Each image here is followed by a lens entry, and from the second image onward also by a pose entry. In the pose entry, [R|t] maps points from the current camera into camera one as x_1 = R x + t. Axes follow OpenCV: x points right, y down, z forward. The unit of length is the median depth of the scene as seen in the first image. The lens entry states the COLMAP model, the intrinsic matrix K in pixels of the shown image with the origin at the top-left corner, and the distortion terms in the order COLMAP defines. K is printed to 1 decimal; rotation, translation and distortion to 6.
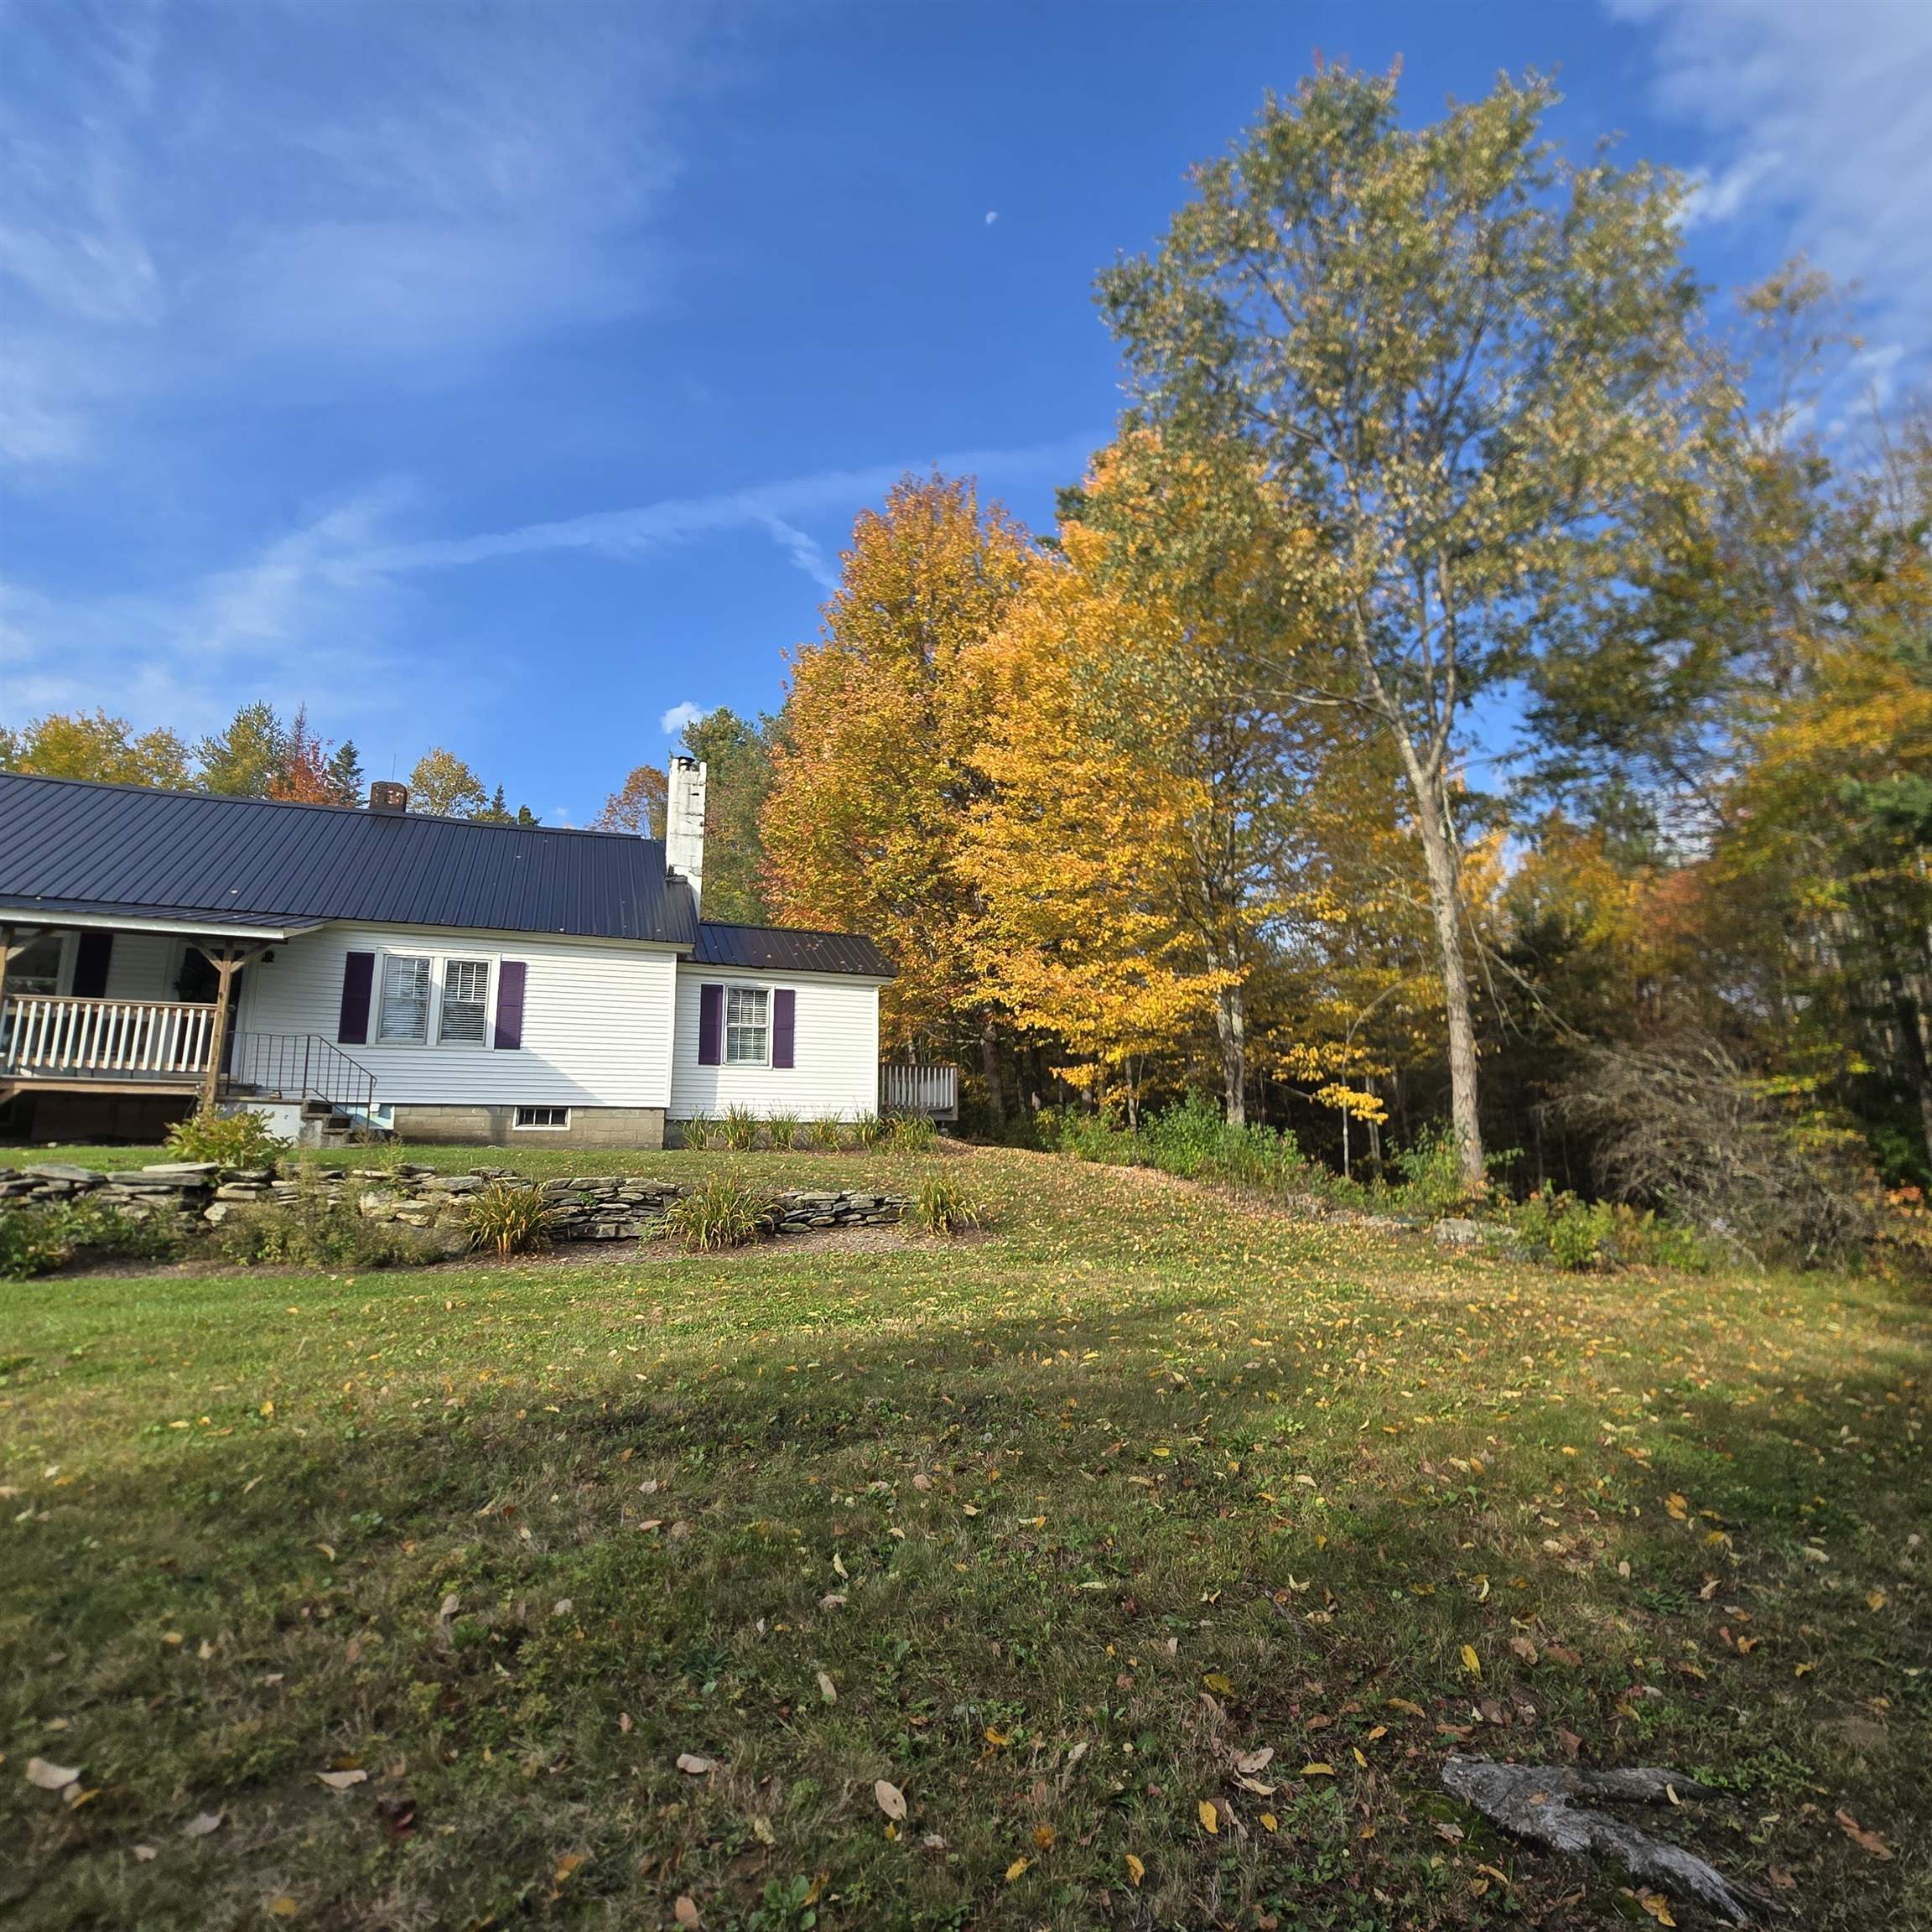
lens RADIAL K [[1074.1, 0, 930.7], [0, 1074.1, 971.8], [0, 0, 1]] dist [0.019259, -0.001101]
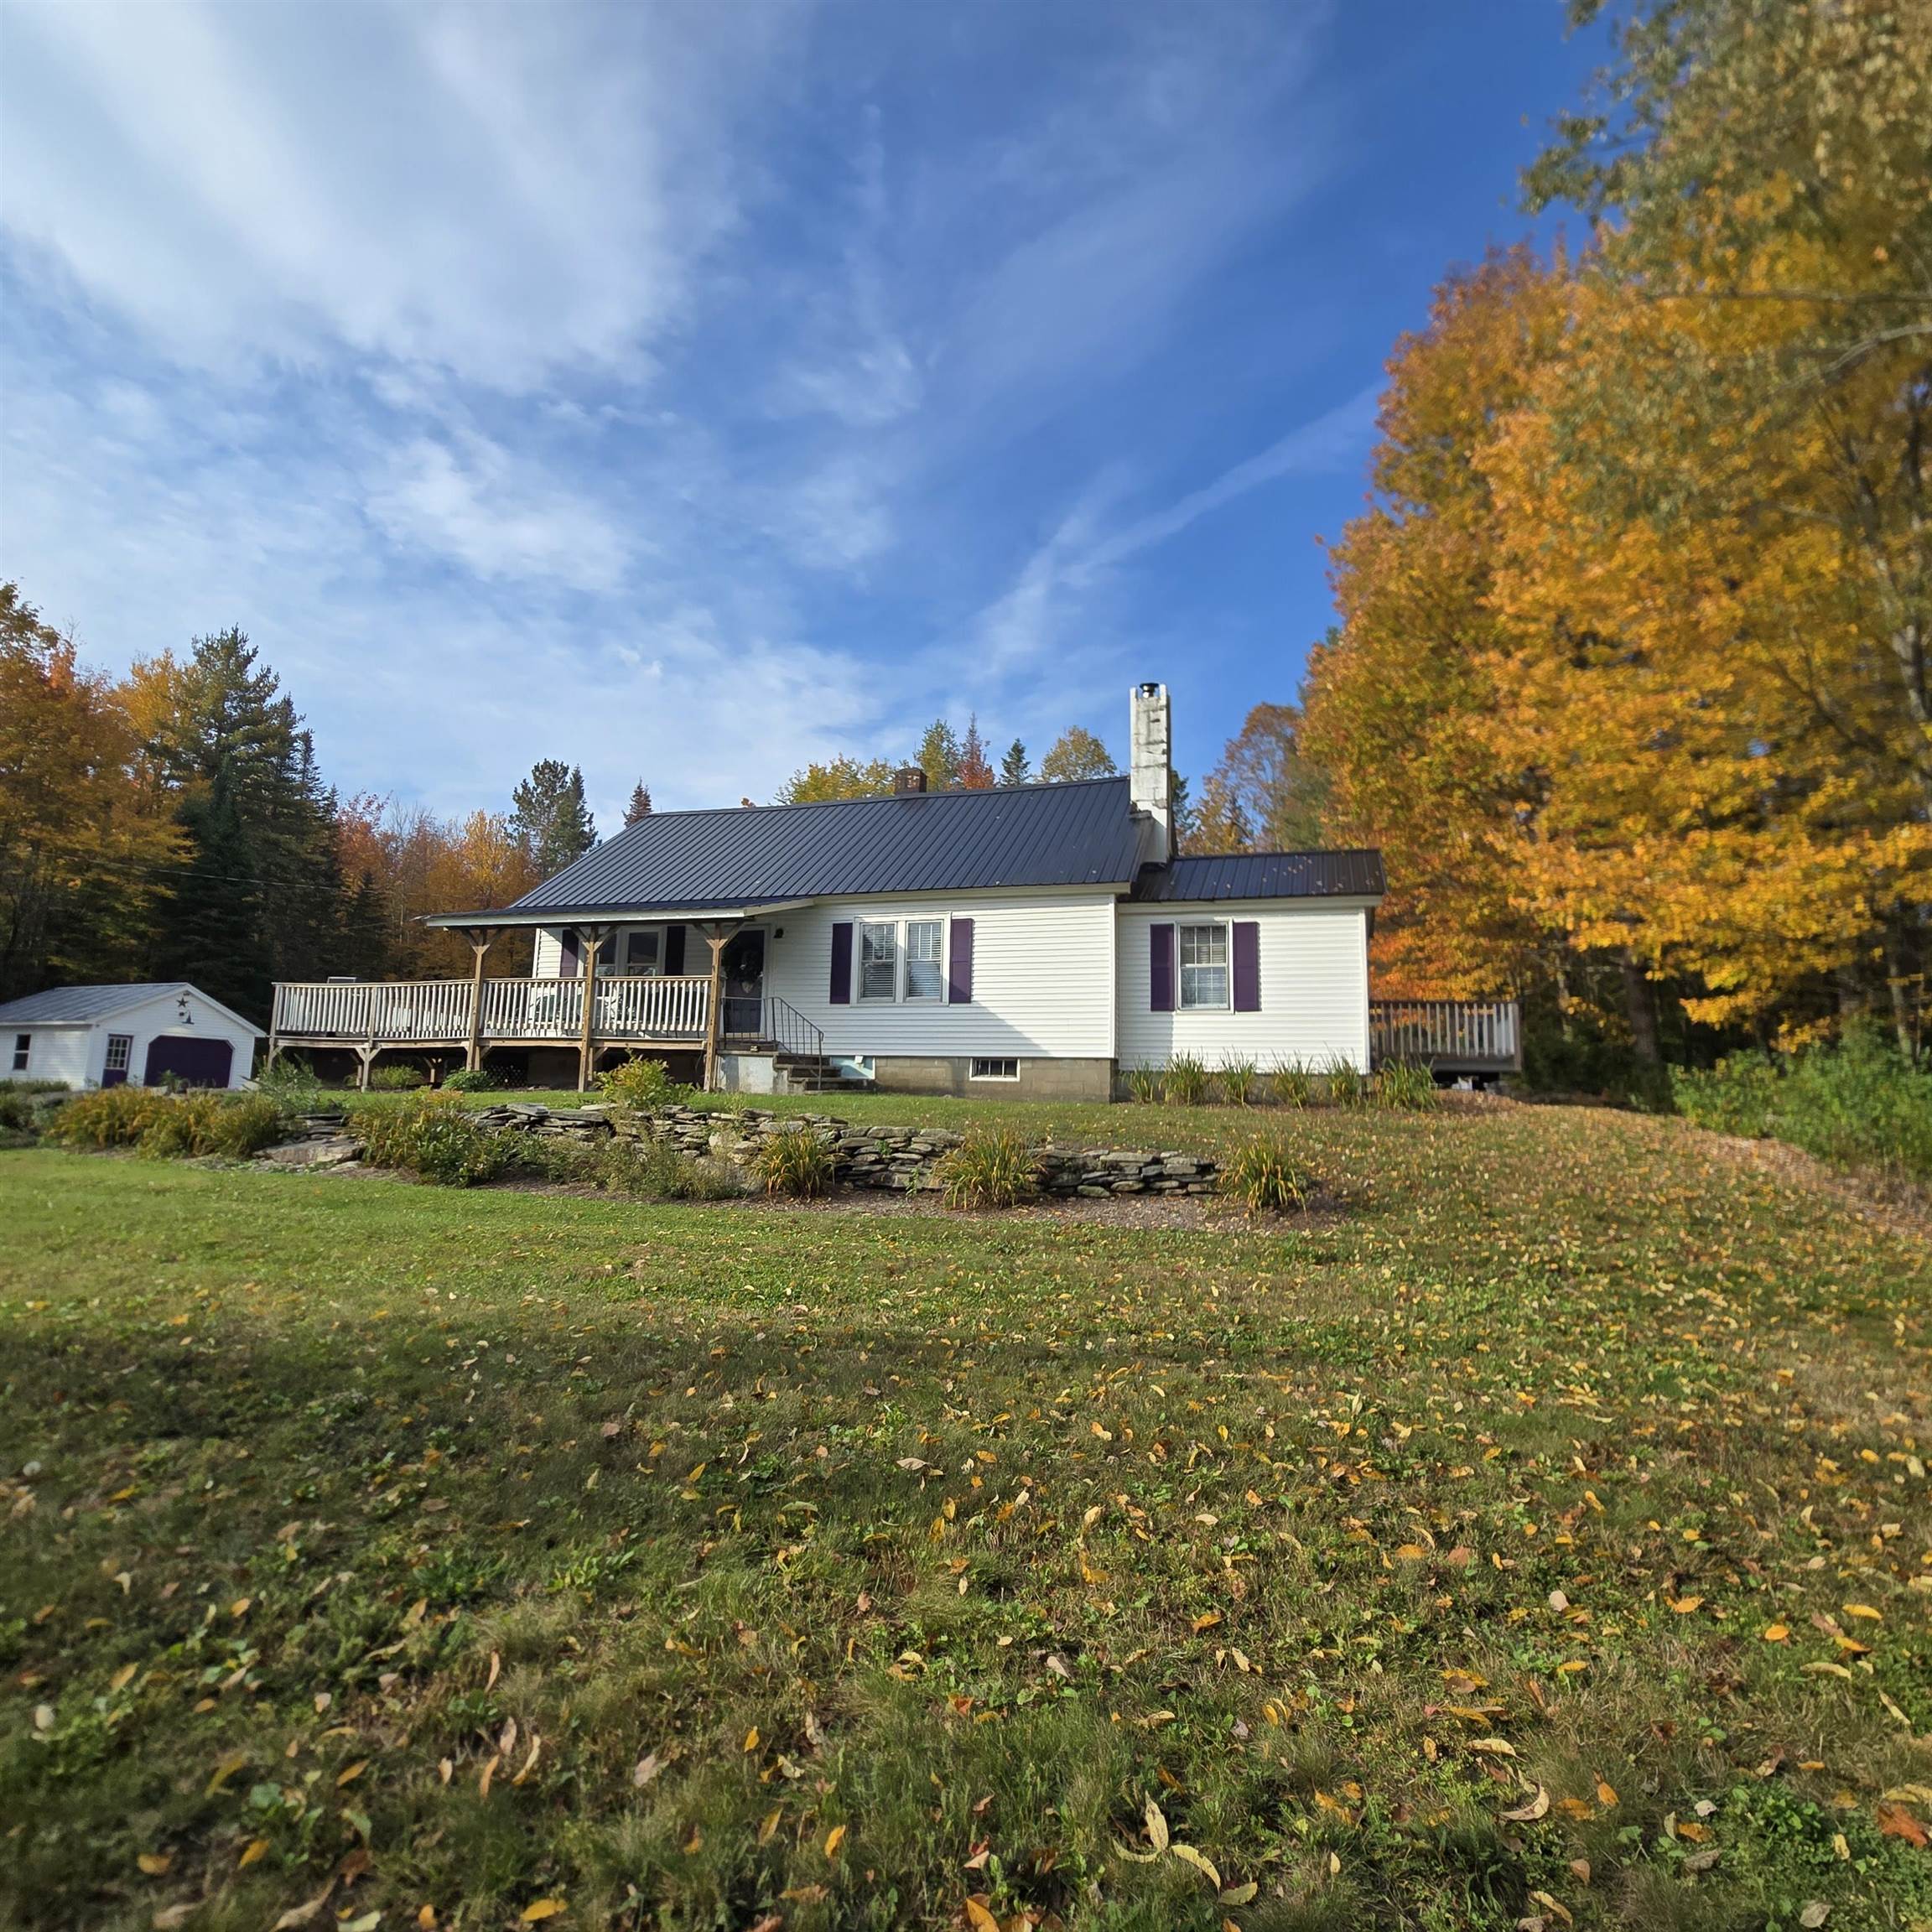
lens RADIAL K [[1053.1, 0, 948.3], [0, 1053.1, 963.6], [0, 0, 1]] dist [0.001959, -0.003000]
pose [[0.778835, -0.066510, -0.623693, 0.233699], [0.085805, 0.996312, 0.000904, 0.031654], [0.621333, -0.054220, 0.781669, 0.197388]]
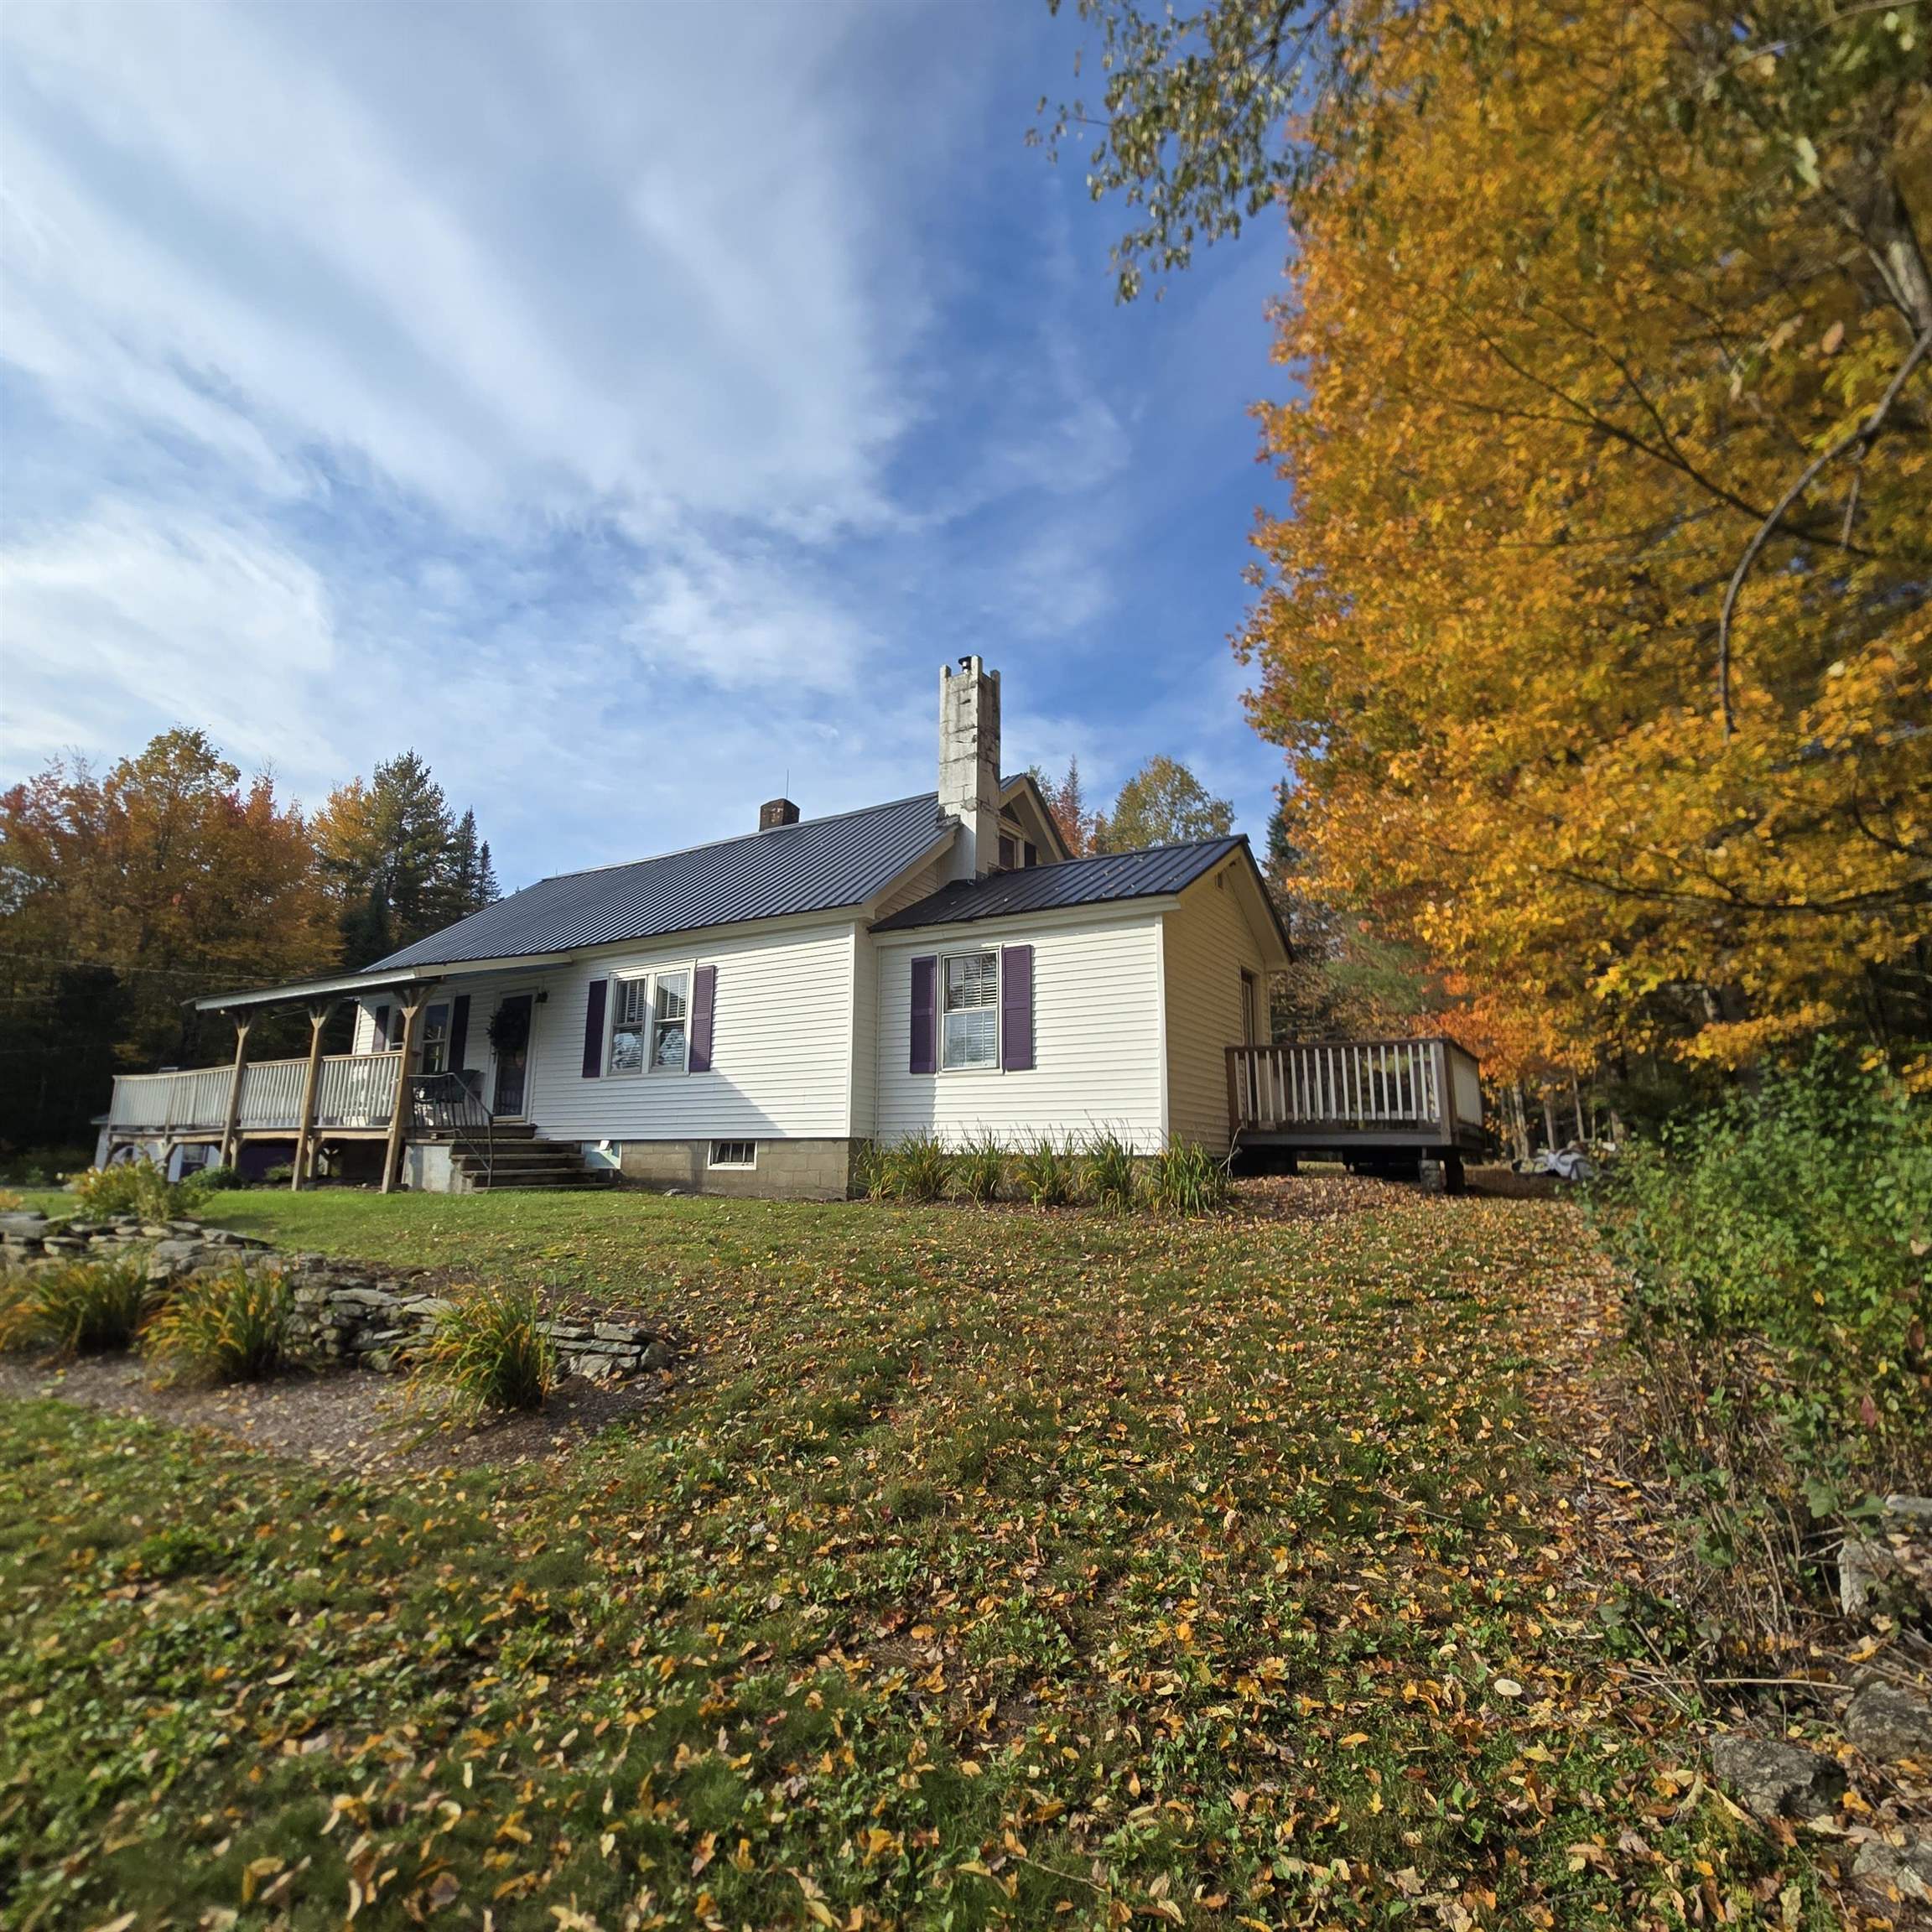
lens RADIAL K [[1074.7, 0, 954.0], [0, 1074.7, 973.5], [0, 0, 1]] dist [-0.000192, -0.000105]
pose [[0.603266, -0.143319, -0.784557, 0.383962], [0.126778, 0.988446, -0.083081, 0.089675], [0.787399, -0.049344, 0.614466, 0.643833]]
